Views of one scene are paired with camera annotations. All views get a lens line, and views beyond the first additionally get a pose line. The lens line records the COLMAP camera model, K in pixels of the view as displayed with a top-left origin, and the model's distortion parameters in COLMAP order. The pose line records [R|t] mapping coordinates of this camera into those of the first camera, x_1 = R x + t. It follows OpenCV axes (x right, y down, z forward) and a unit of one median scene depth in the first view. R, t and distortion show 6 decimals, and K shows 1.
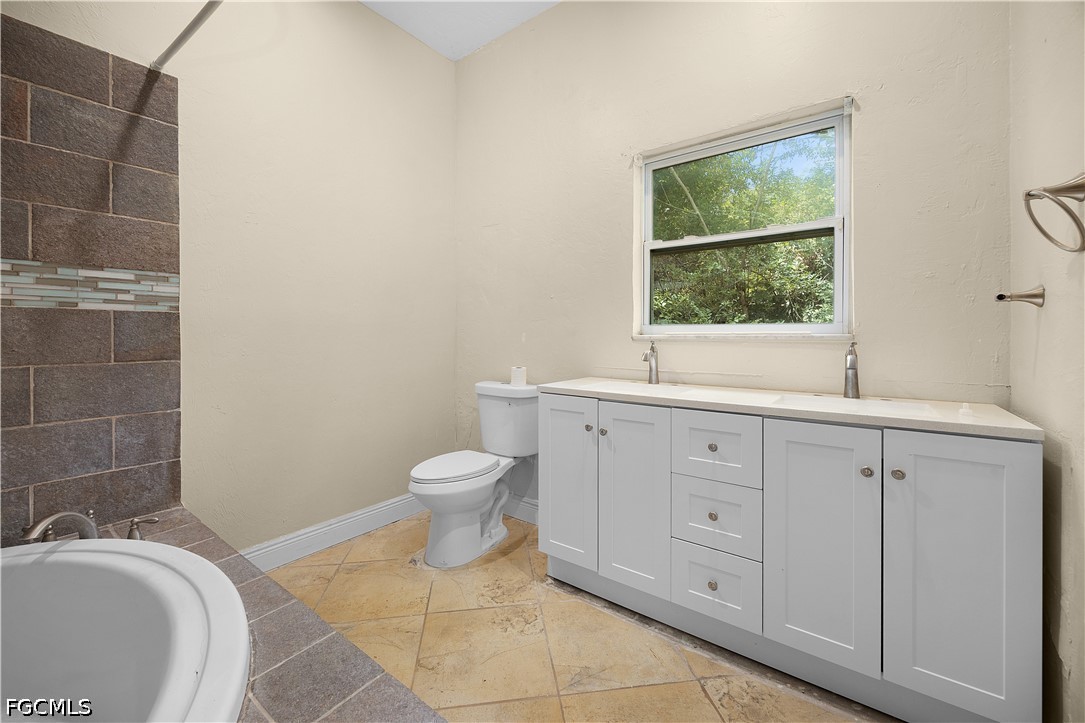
lens RADIAL K [[434.6, 0, 538.3], [0, 434.6, 337.5], [0, 0, 1]] dist [-0.000037, 0.000023]
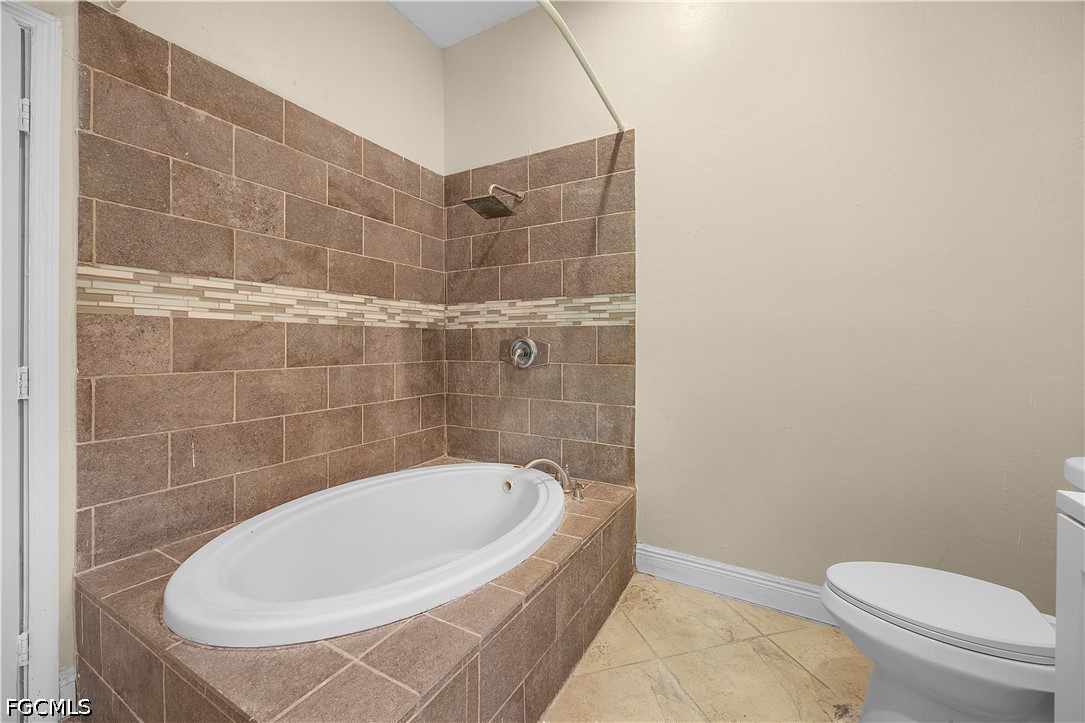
lens RADIAL K [[427.6, 0, 544.4], [0, 427.6, 351.9], [0, 0, 1]] dist [-0.001327, 0.000050]
pose [[0.142734, 0.013642, -0.989667, 0.310395], [-0.016143, 0.999804, 0.011453, 0.006802], [0.989629, 0.014341, 0.142927, 0.610896]]
